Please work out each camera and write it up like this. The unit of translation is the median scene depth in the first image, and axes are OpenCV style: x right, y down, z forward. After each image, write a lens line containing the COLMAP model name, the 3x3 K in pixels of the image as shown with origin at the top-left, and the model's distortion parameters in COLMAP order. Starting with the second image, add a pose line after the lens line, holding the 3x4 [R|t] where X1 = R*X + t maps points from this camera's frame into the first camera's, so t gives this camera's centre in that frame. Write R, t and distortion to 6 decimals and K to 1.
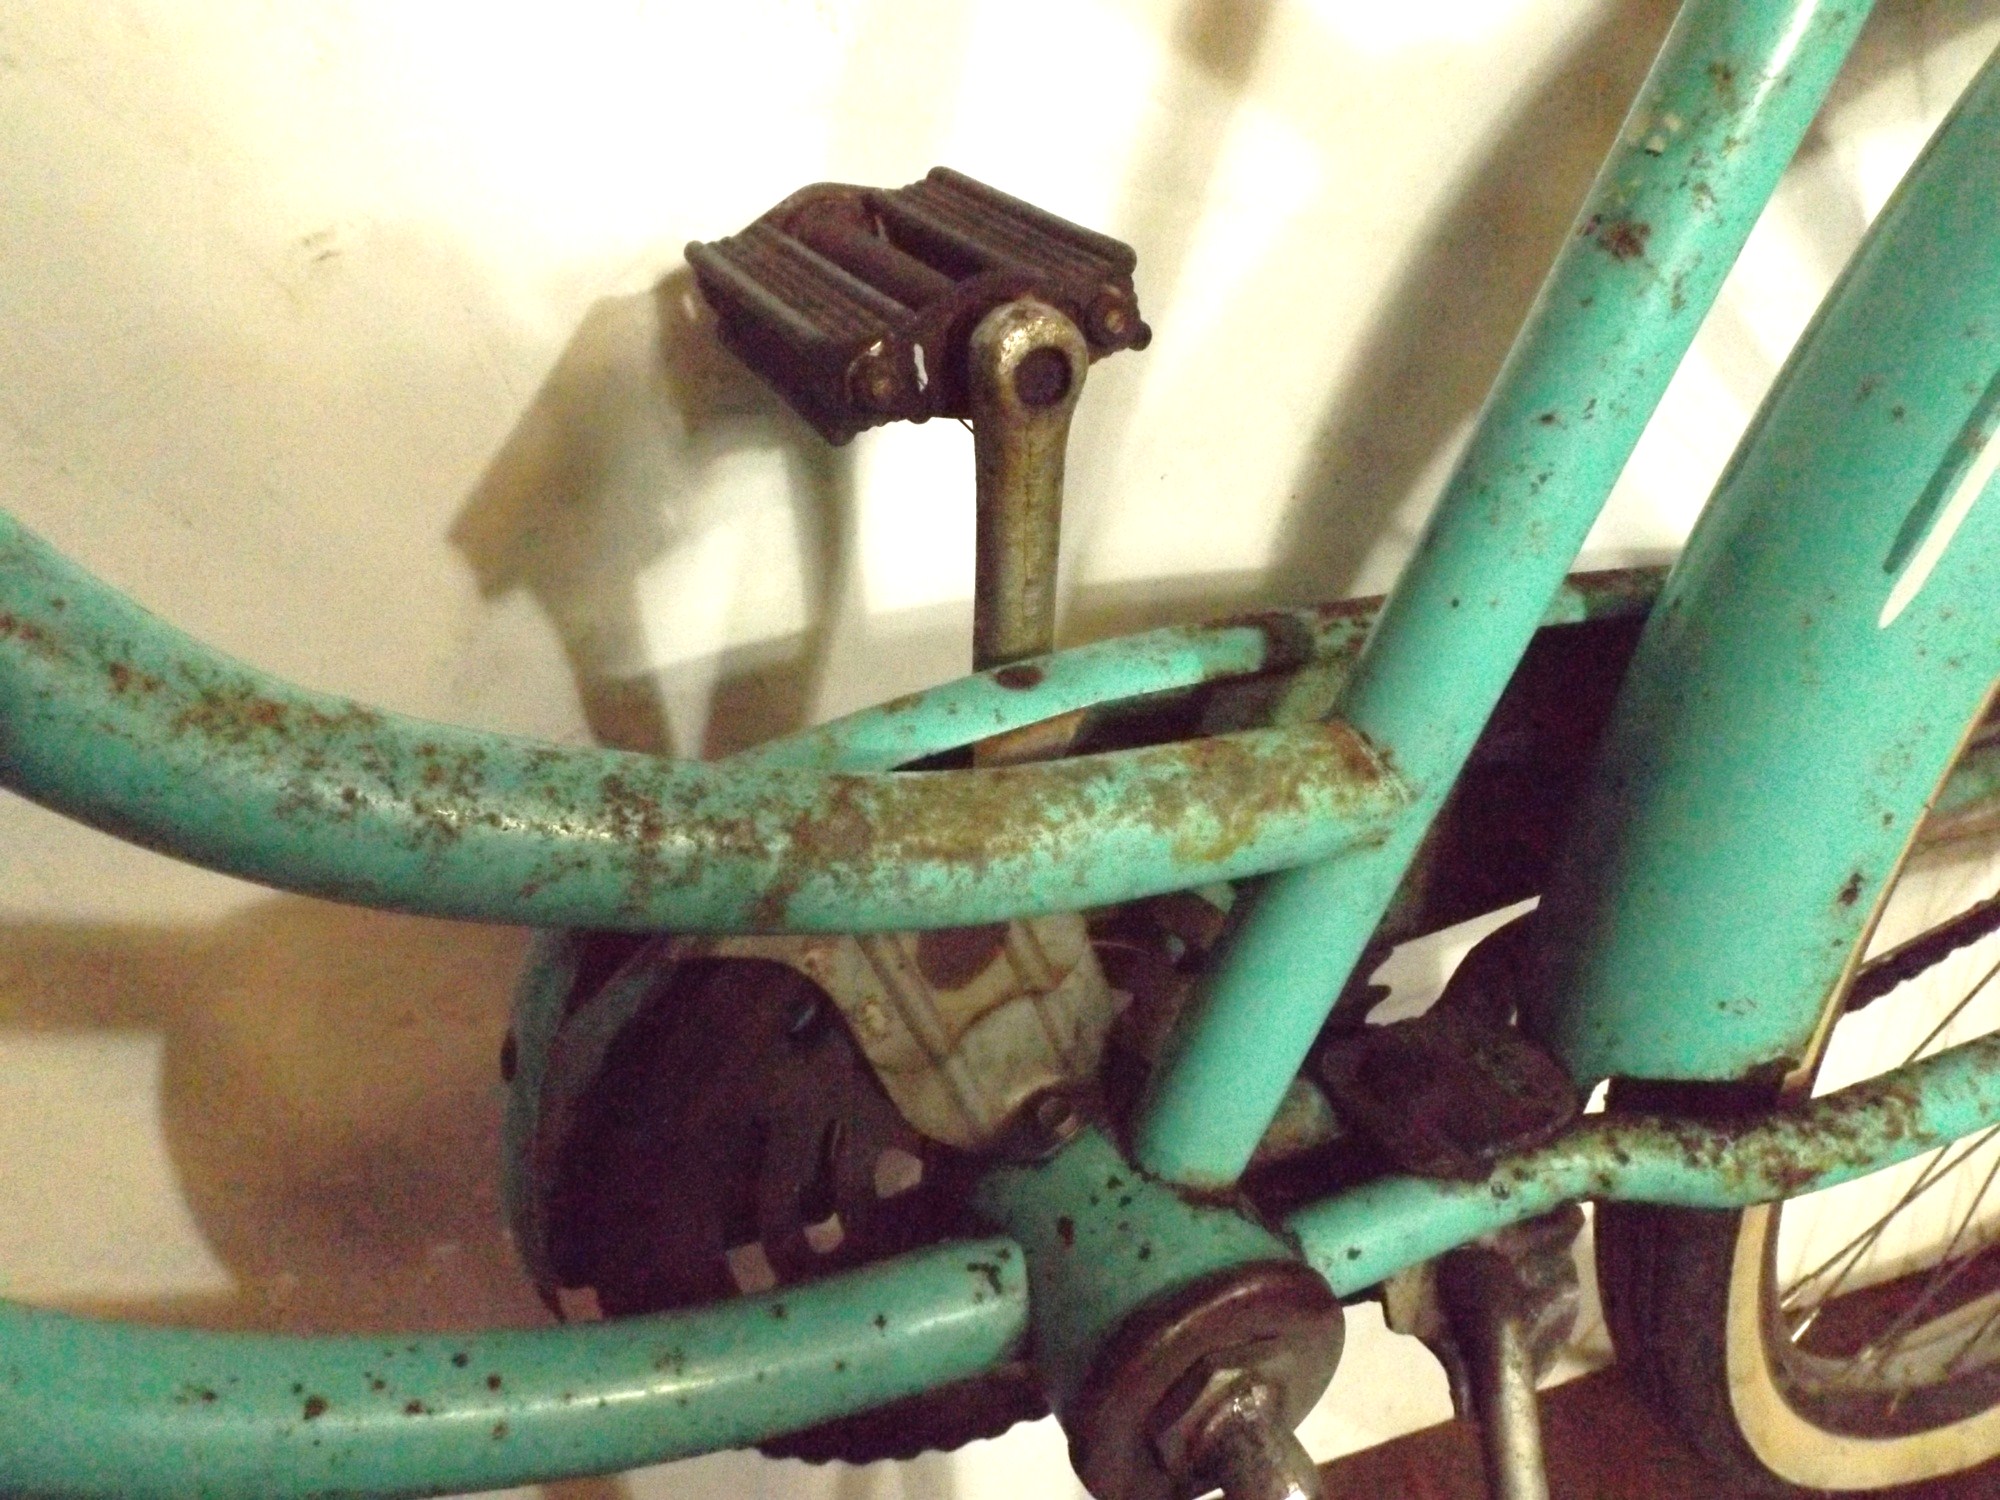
lens RADIAL K [[1386.9, 0, 1001.4], [0, 1386.9, 748.5], [0, 0, 1]] dist [0.000928, -0.009906]
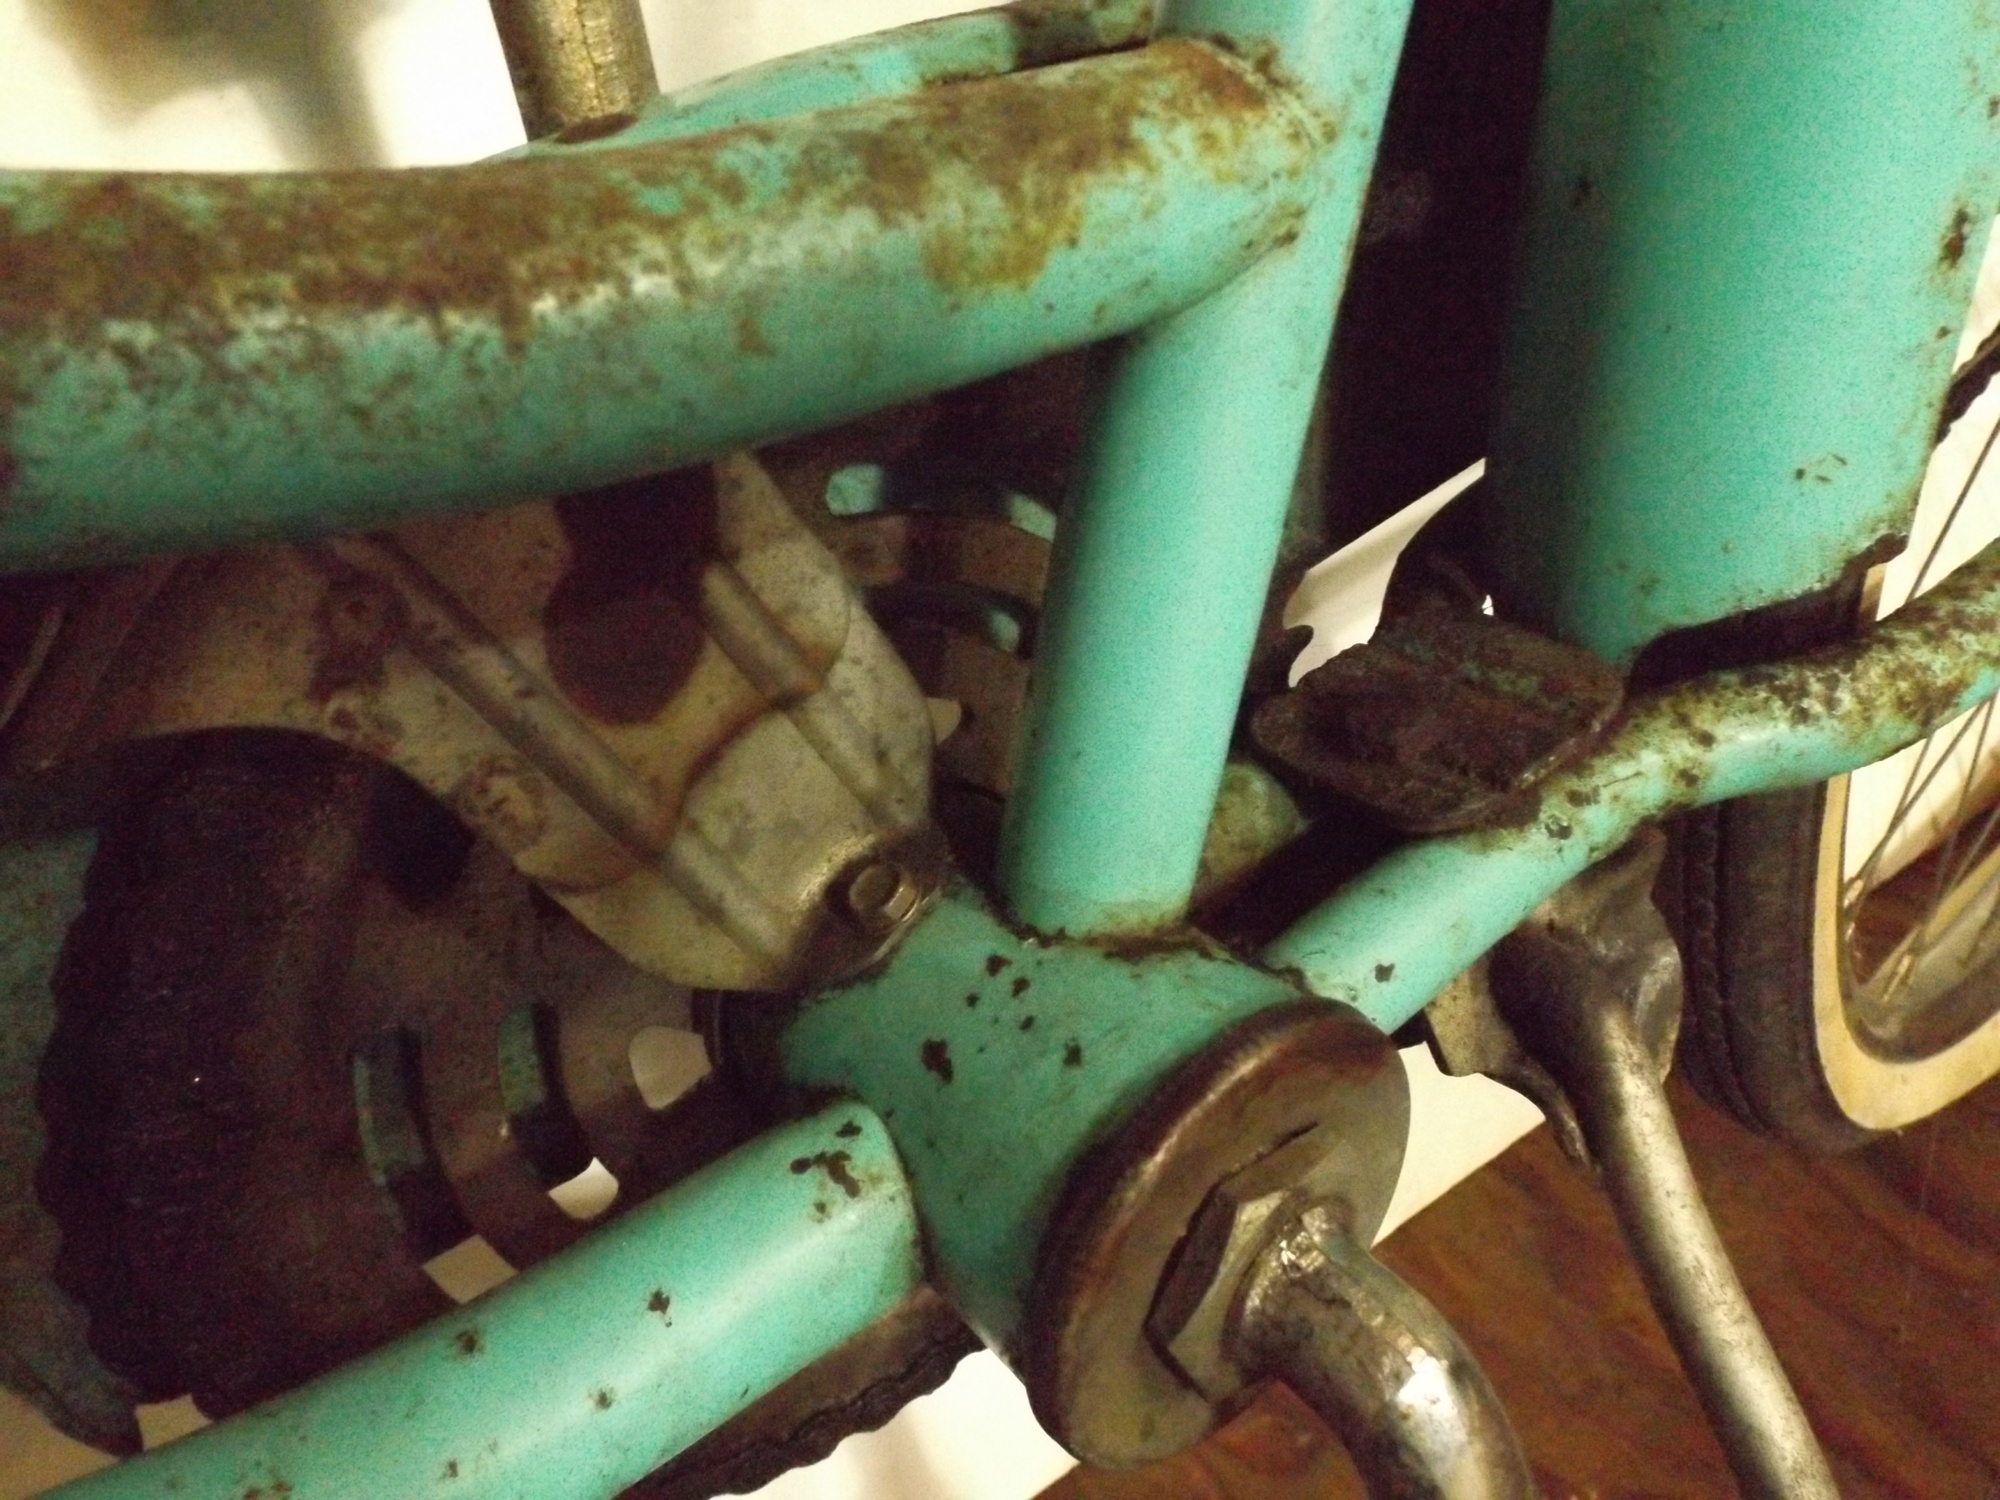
lens RADIAL K [[1386.9, 0, 1000.4], [0, 1386.9, 752.3], [0, 0, 1]] dist [0.000928, -0.009906]
pose [[0.958751, -0.259771, 0.115393, 0.038021], [0.251255, 0.964329, 0.083311, 0.176424], [-0.132918, -0.050882, 0.989820, 0.413179]]
